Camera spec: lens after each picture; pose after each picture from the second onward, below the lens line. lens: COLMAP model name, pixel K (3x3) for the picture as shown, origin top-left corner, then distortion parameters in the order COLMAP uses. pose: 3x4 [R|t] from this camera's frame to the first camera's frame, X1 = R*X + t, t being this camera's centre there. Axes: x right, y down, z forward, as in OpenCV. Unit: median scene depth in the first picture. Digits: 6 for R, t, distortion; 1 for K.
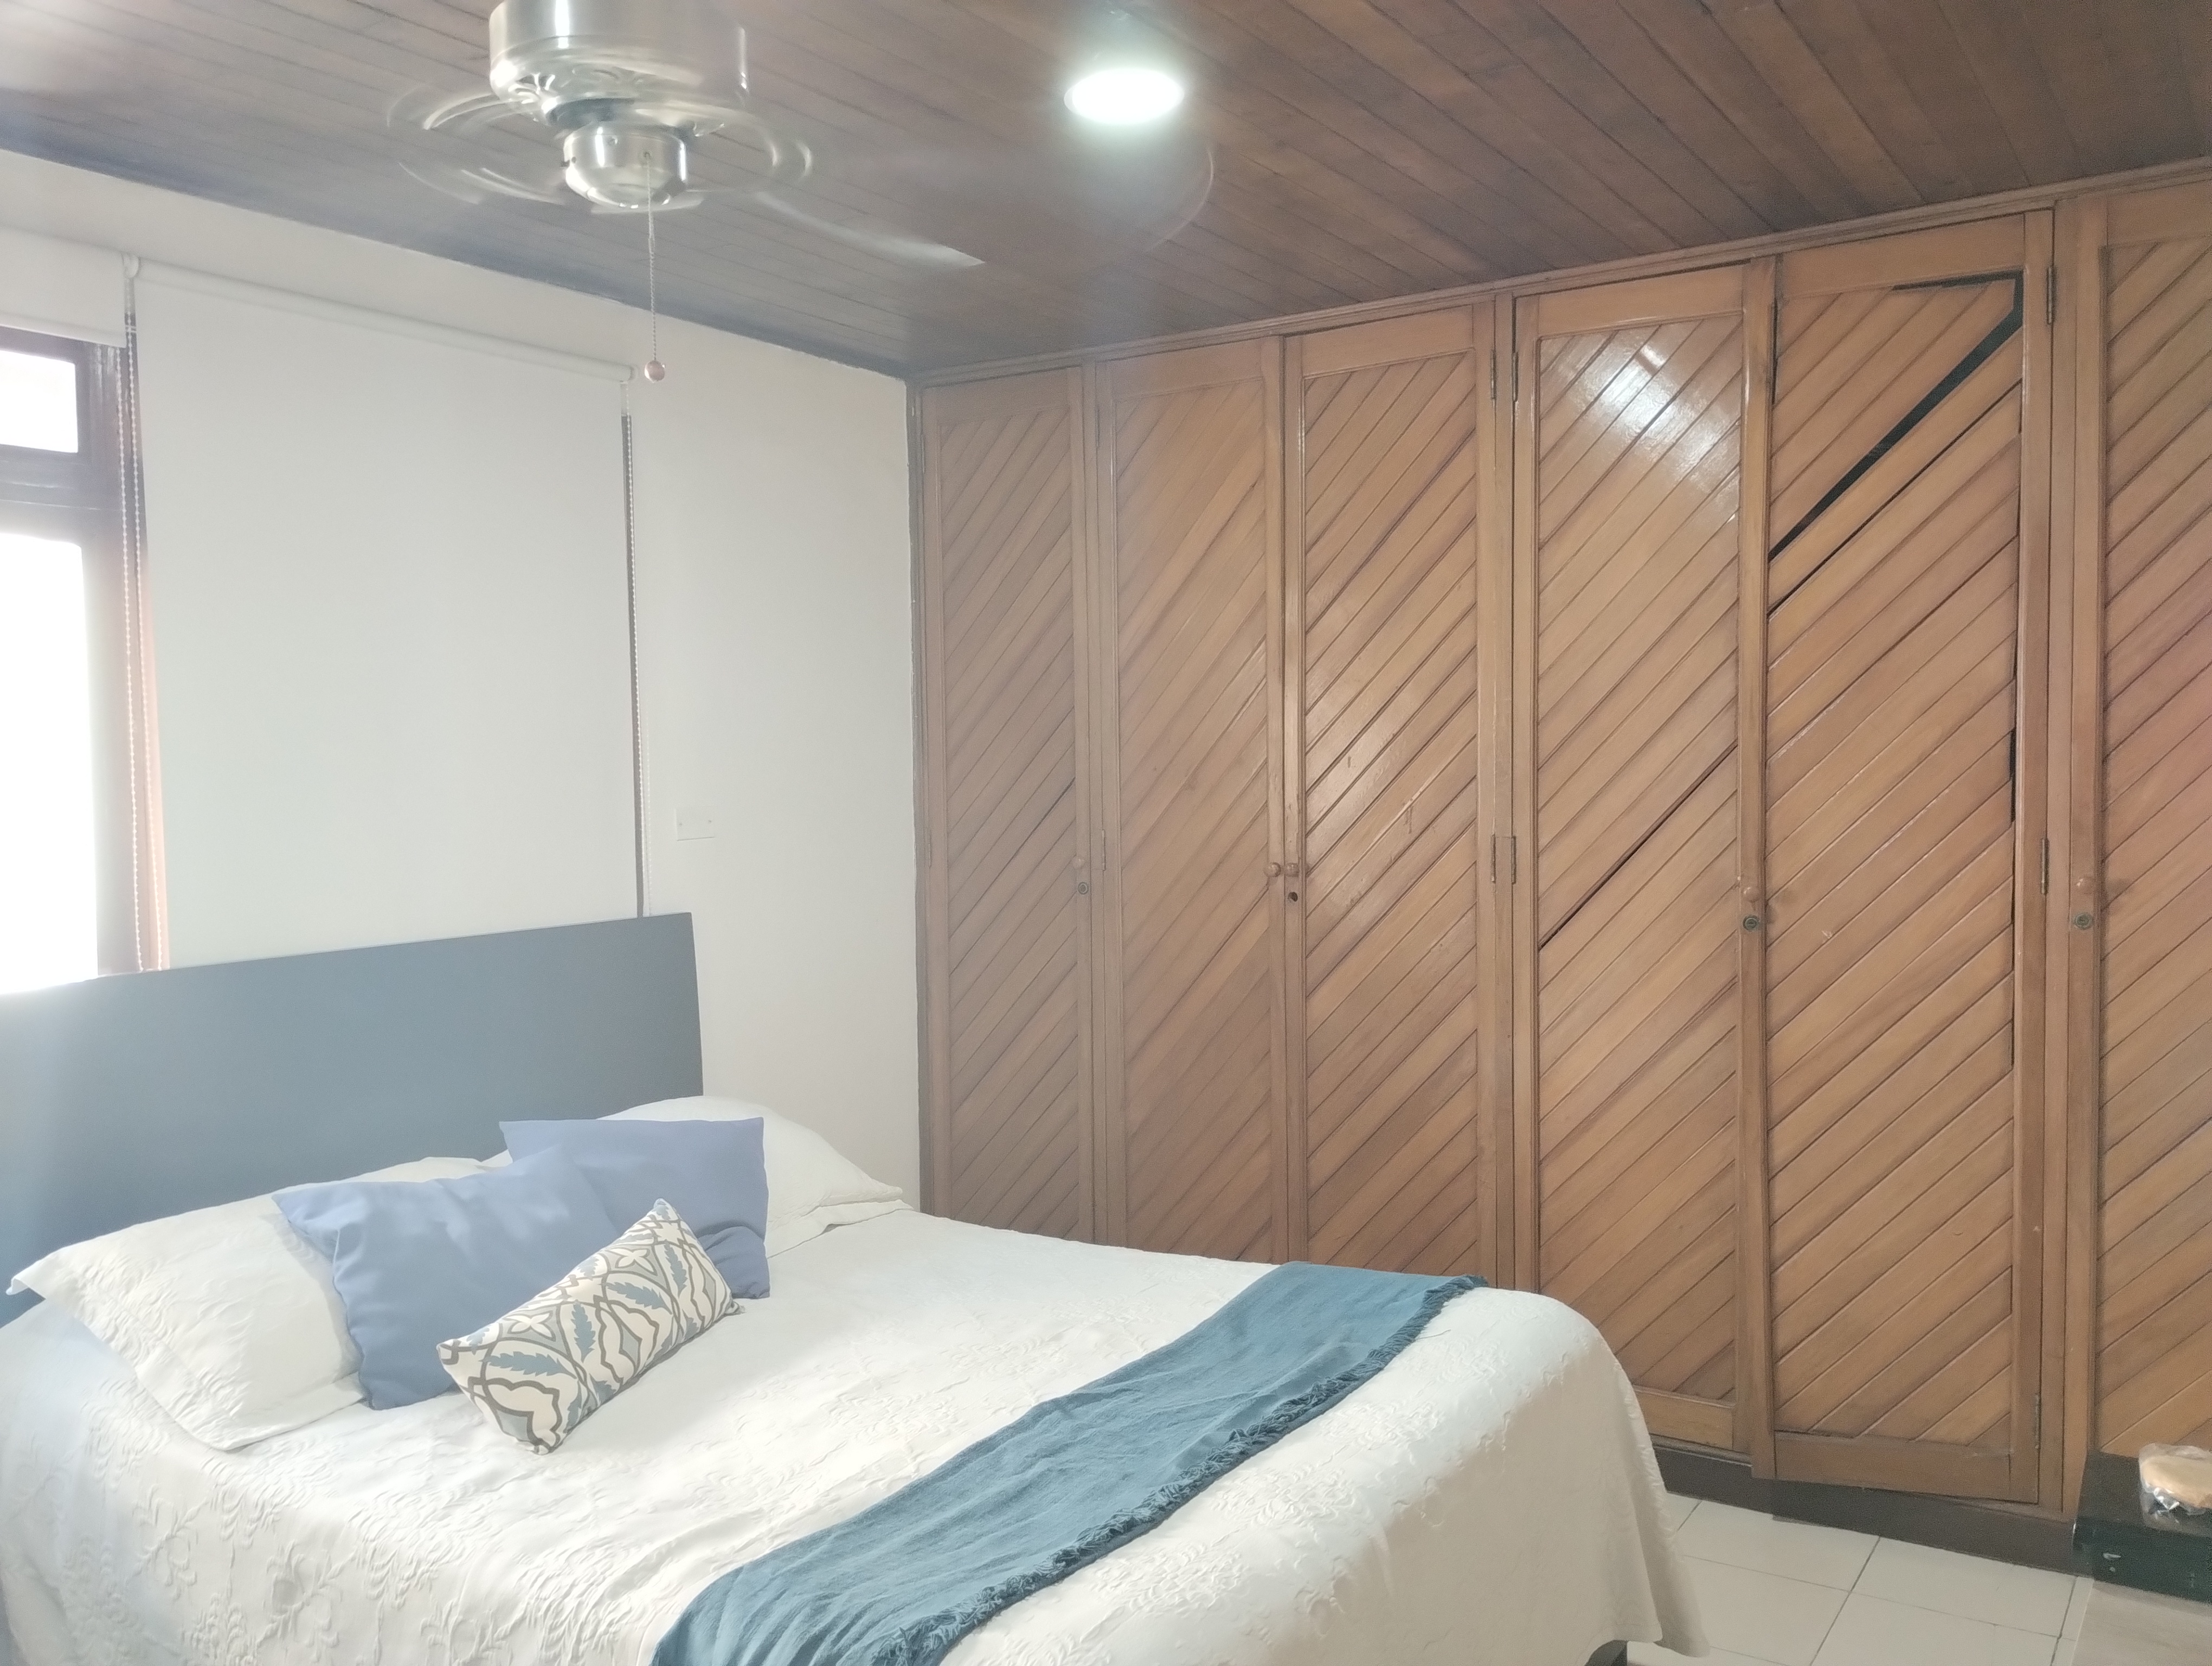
lens RADIAL K [[1842.6, 0, 1109.1], [0, 1842.6, 832.5], [0, 0, 1]] dist [0.034680, -0.014653]
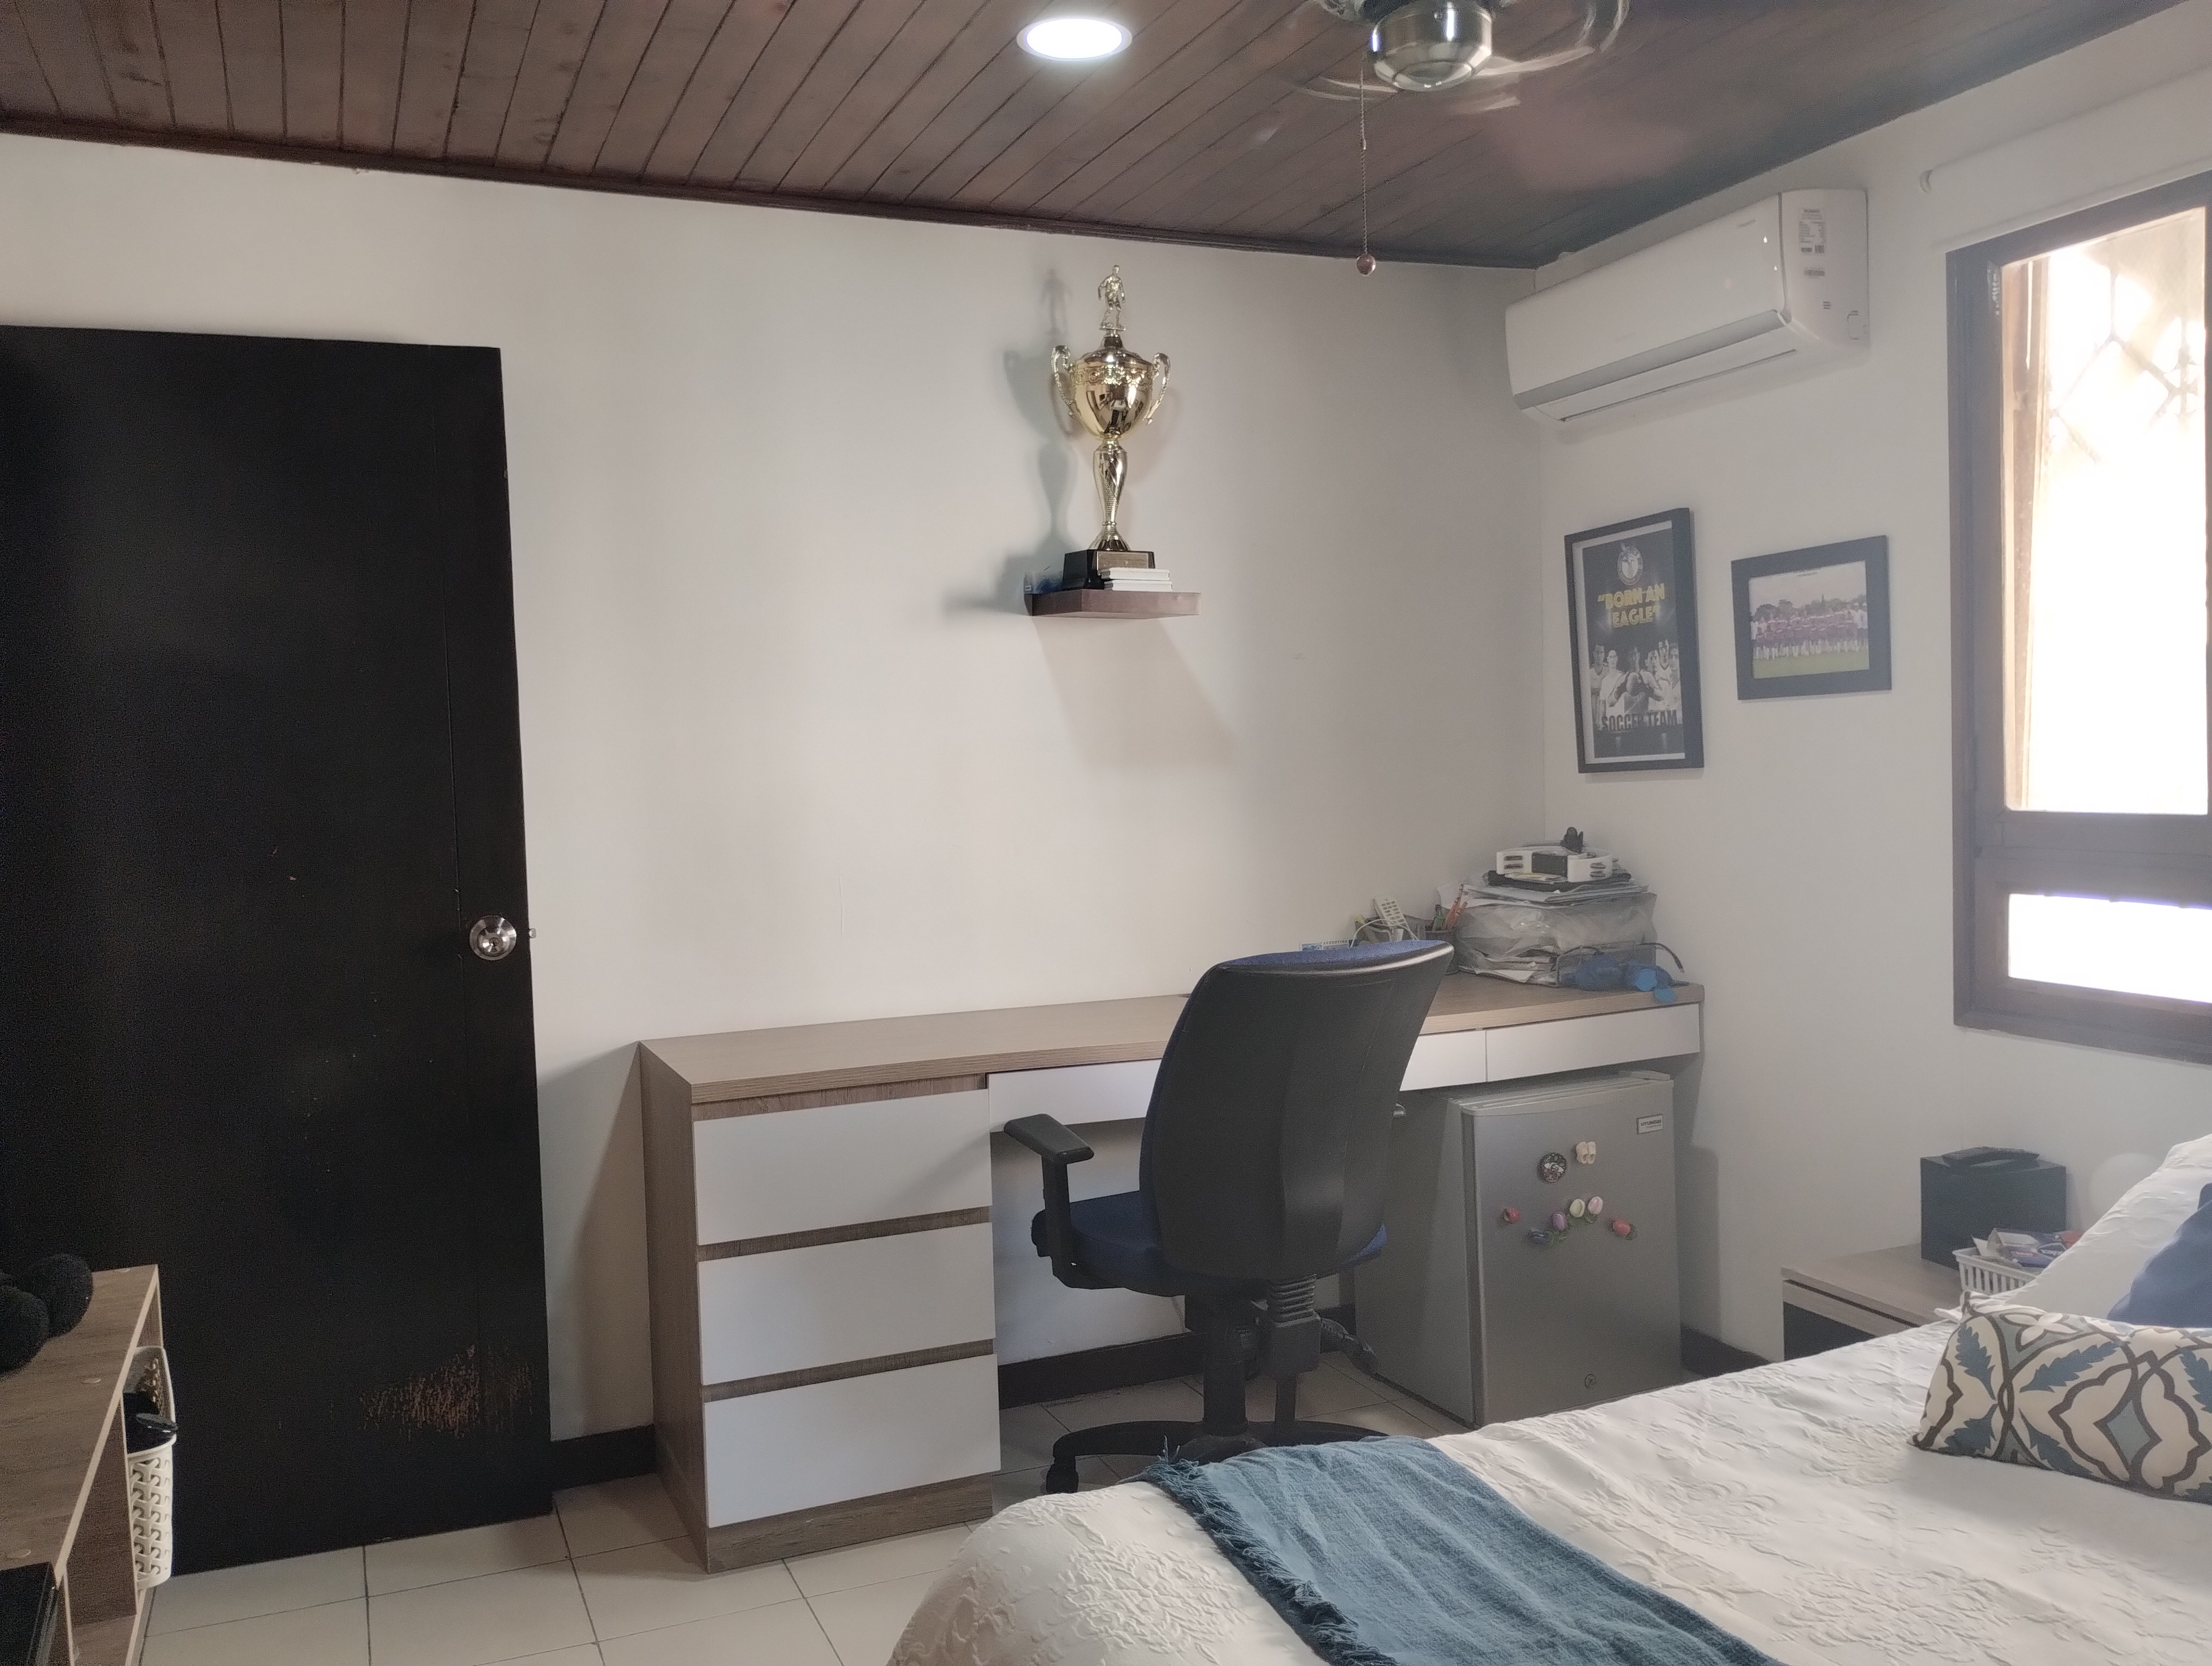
lens RADIAL K [[1842.6, 0, 1108.2], [0, 1842.6, 839.2], [0, 0, 1]] dist [0.034680, -0.014653]
pose [[-0.556509, 0.068601, -0.828005, 0.583627], [-0.002929, 0.996417, 0.084522, -0.004091], [0.830837, 0.049462, -0.554314, 1.184342]]
